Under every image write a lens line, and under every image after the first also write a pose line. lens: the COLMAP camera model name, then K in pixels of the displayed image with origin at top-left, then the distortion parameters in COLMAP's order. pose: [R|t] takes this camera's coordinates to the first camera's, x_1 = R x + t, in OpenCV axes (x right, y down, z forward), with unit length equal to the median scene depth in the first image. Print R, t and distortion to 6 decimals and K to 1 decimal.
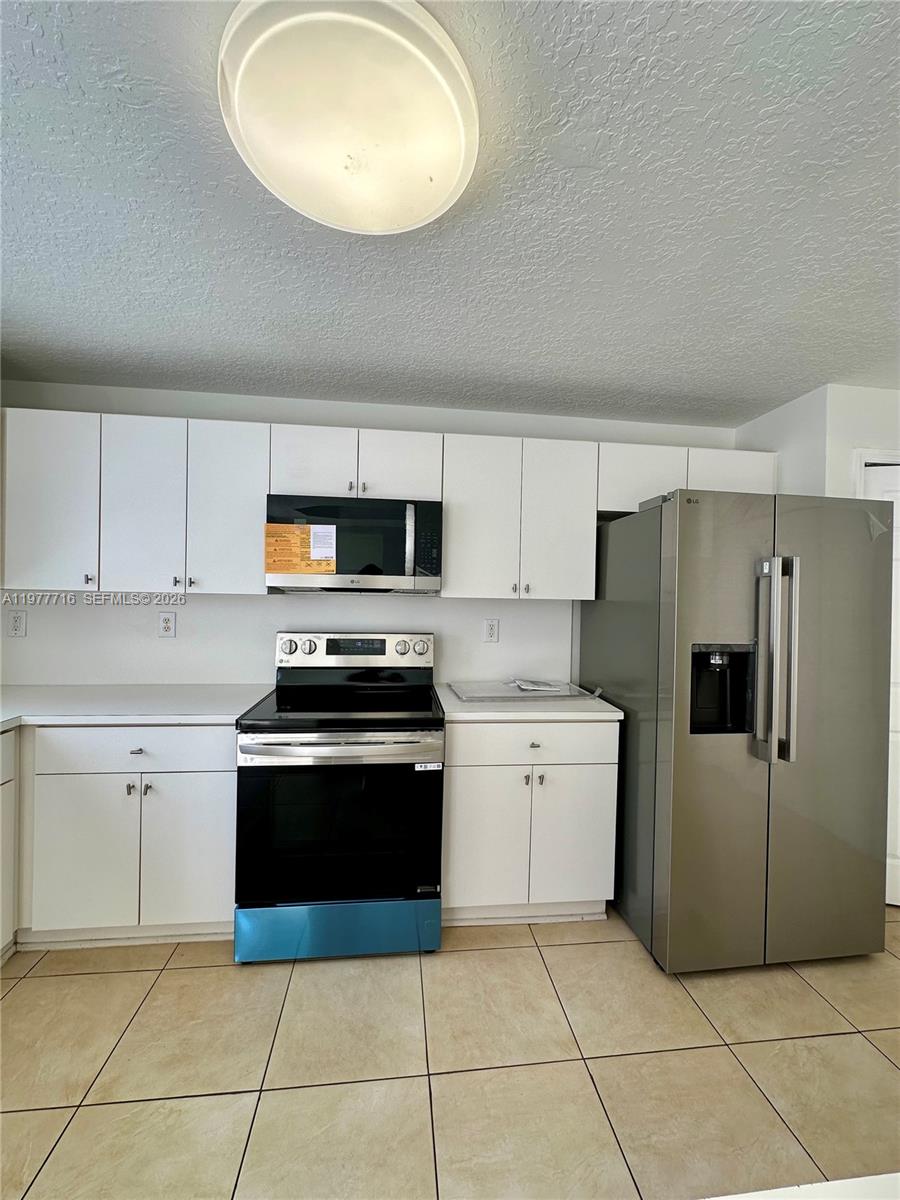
lens RADIAL K [[478.6, 0, 450.0], [0, 478.6, 600.0], [0, 0, 1]] dist [-0.005073, 0.000311]
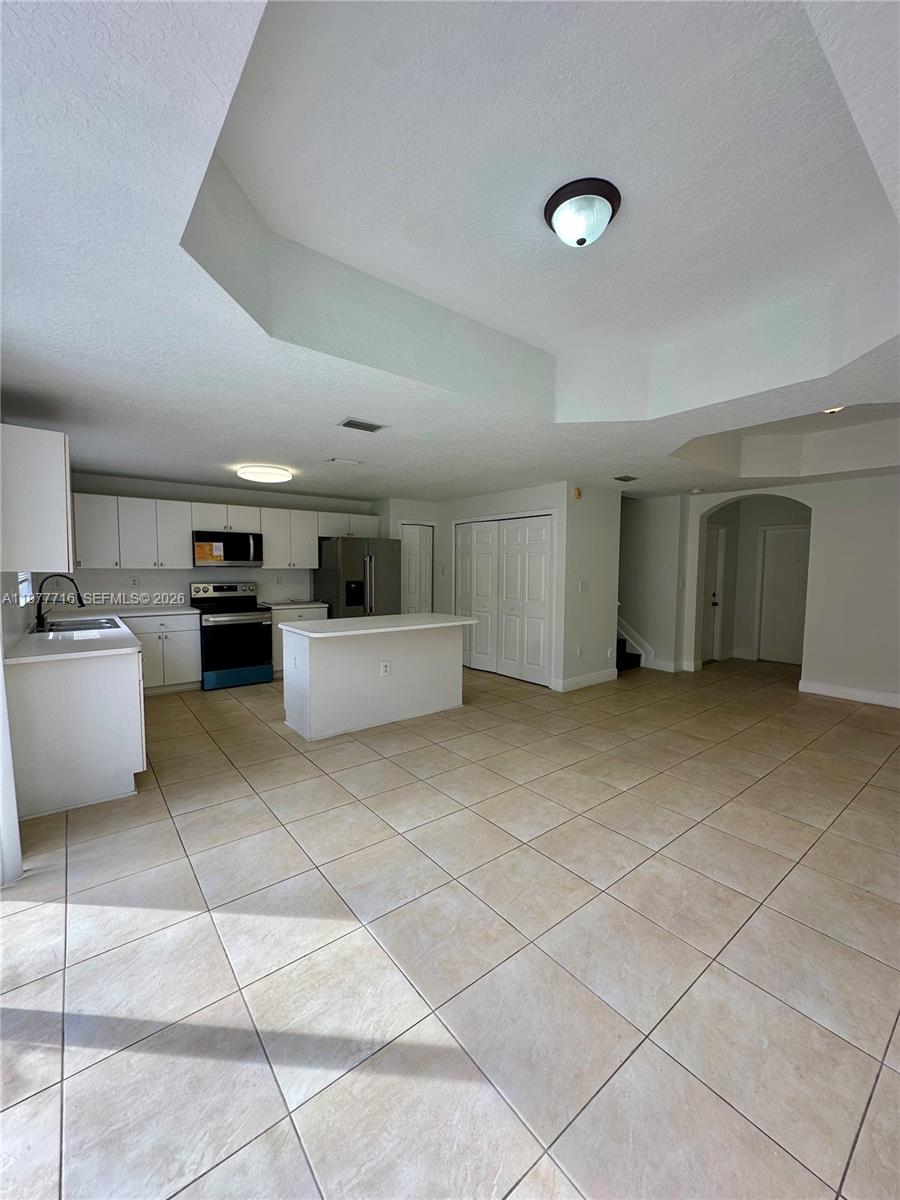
lens RADIAL K [[479.8, 0, 450.0], [0, 479.8, 600.0], [0, 0, 1]] dist [0.002457, 0.000560]
pose [[0.848431, -0.051175, 0.526827, -0.603468], [0.010790, 0.996780, 0.079450, -0.035846], [-0.529197, -0.061724, 0.846251, -2.043380]]
